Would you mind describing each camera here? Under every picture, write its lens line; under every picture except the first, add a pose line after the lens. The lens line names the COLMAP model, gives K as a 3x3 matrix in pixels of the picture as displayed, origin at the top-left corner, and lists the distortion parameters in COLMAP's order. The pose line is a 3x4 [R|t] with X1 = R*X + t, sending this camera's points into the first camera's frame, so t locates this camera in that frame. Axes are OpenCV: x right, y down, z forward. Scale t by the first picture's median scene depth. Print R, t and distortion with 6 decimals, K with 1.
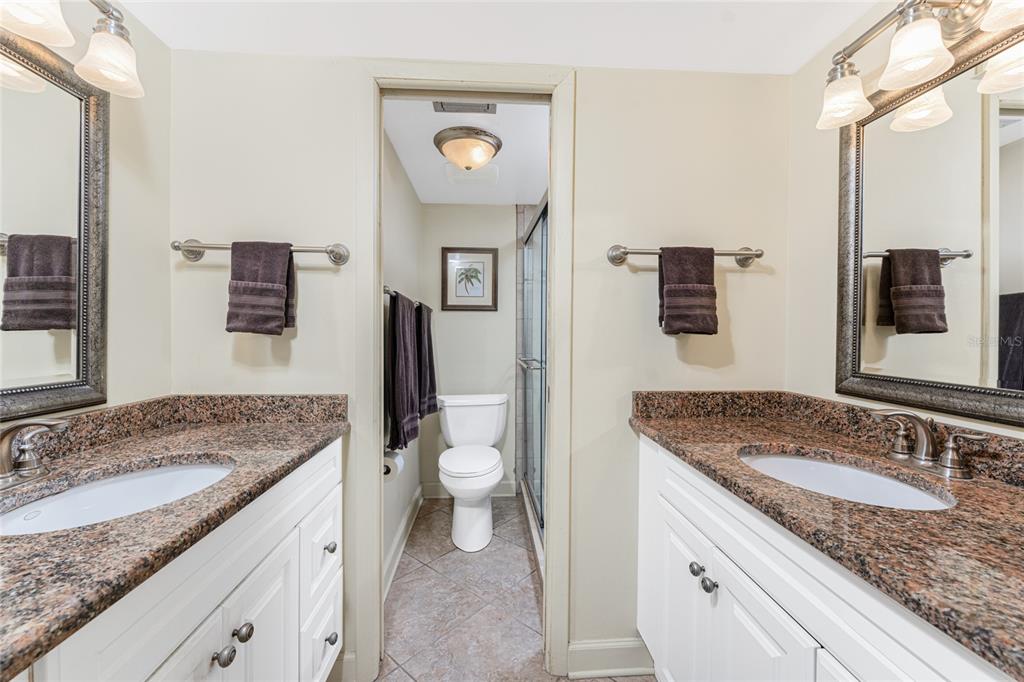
lens RADIAL K [[415.3, 0, 506.9], [0, 415.3, 335.4], [0, 0, 1]] dist [0.002931, -0.000854]
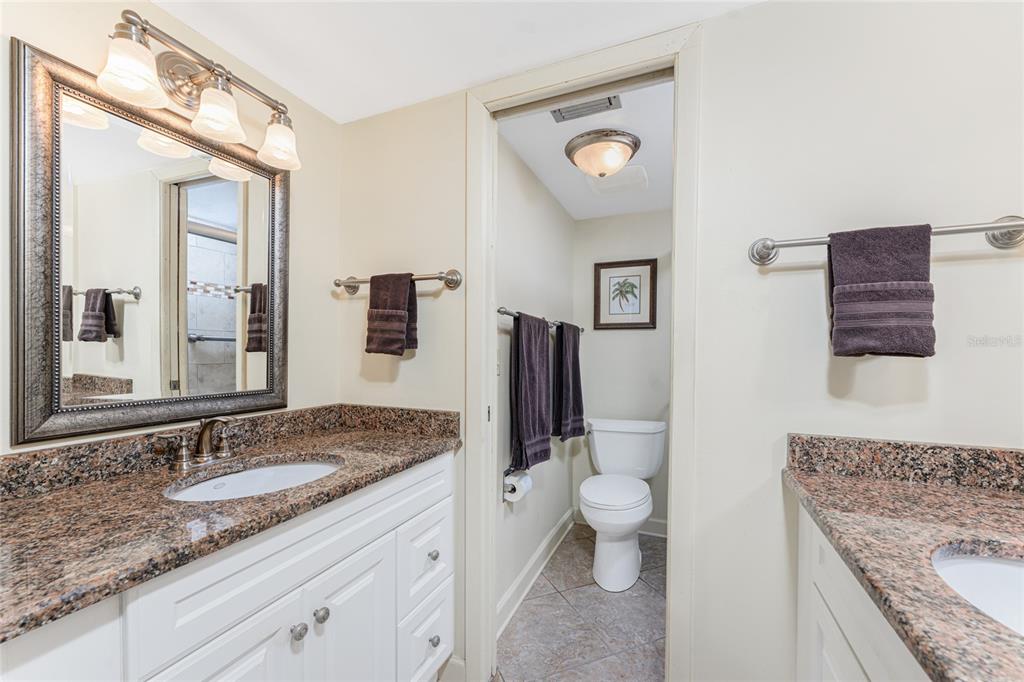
lens RADIAL K [[415.3, 0, 508.9], [0, 415.3, 354.8], [0, 0, 1]] dist [0.002931, -0.000854]
pose [[0.892392, 0.002816, -0.451252, 0.194987], [-0.002644, 0.999996, 0.001010, -0.004355], [0.451253, 0.000292, 0.892396, 0.115600]]
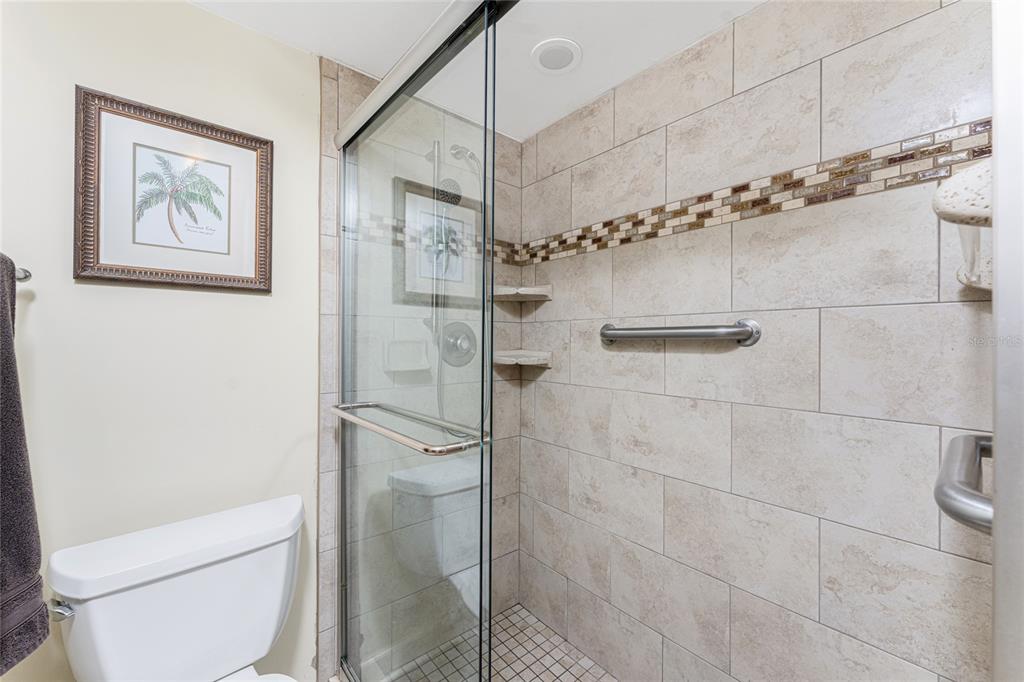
lens RADIAL K [[415.3, 0, 517.3], [0, 415.3, 338.4], [0, 0, 1]] dist [0.002931, -0.000854]
pose [[0.794155, 0.001046, 0.607715, -0.157439], [0.000791, 0.999996, -0.002756, -0.025156], [-0.607715, 0.002669, 0.794151, 1.040883]]
